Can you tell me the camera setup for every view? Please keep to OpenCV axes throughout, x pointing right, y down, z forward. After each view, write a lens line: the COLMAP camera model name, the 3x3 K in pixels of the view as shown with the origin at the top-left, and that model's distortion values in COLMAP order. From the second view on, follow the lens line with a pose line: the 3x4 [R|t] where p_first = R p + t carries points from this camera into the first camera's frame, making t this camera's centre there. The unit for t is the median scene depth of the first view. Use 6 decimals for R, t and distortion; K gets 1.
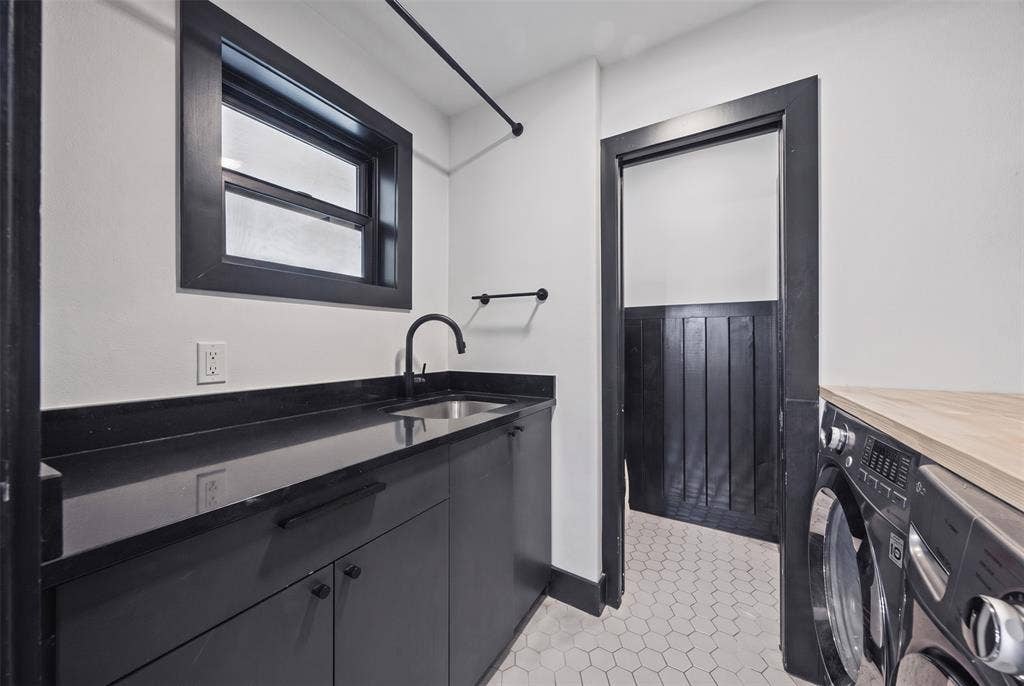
lens RADIAL K [[363.6, 0, 516.7], [0, 363.6, 342.1], [0, 0, 1]] dist [0.017735, 0.000136]
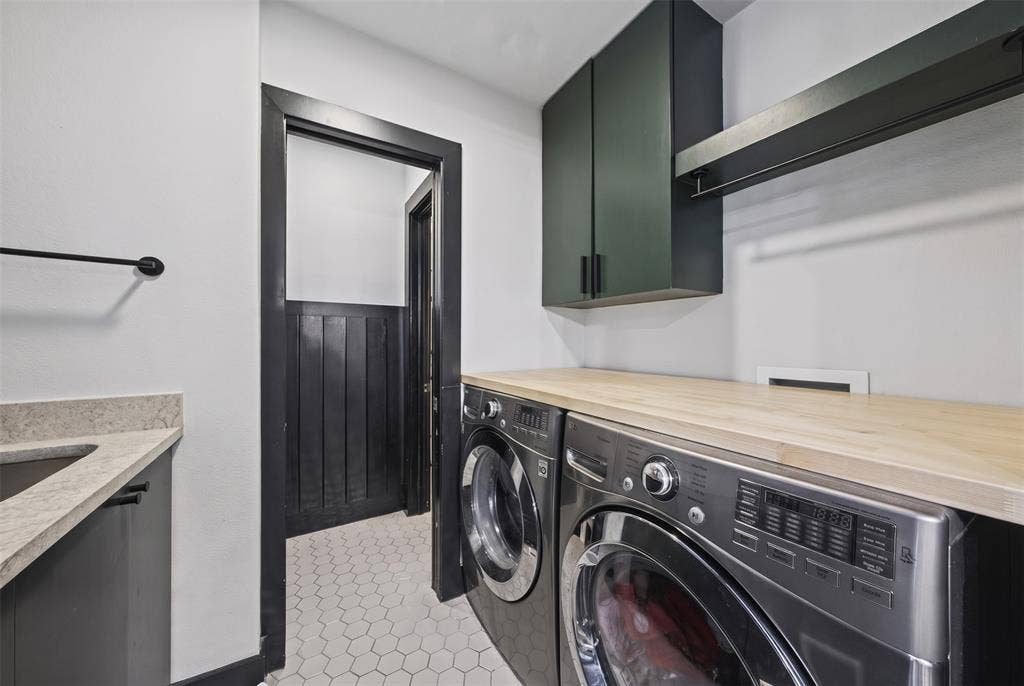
lens RADIAL K [[363.6, 0, 513.2], [0, 363.6, 342.0], [0, 0, 1]] dist [0.017735, 0.000136]
pose [[0.480084, -0.001258, 0.877222, -0.196636], [-0.002457, 0.999993, 0.002778, -0.003408], [-0.877219, -0.003489, 0.480077, 0.146886]]
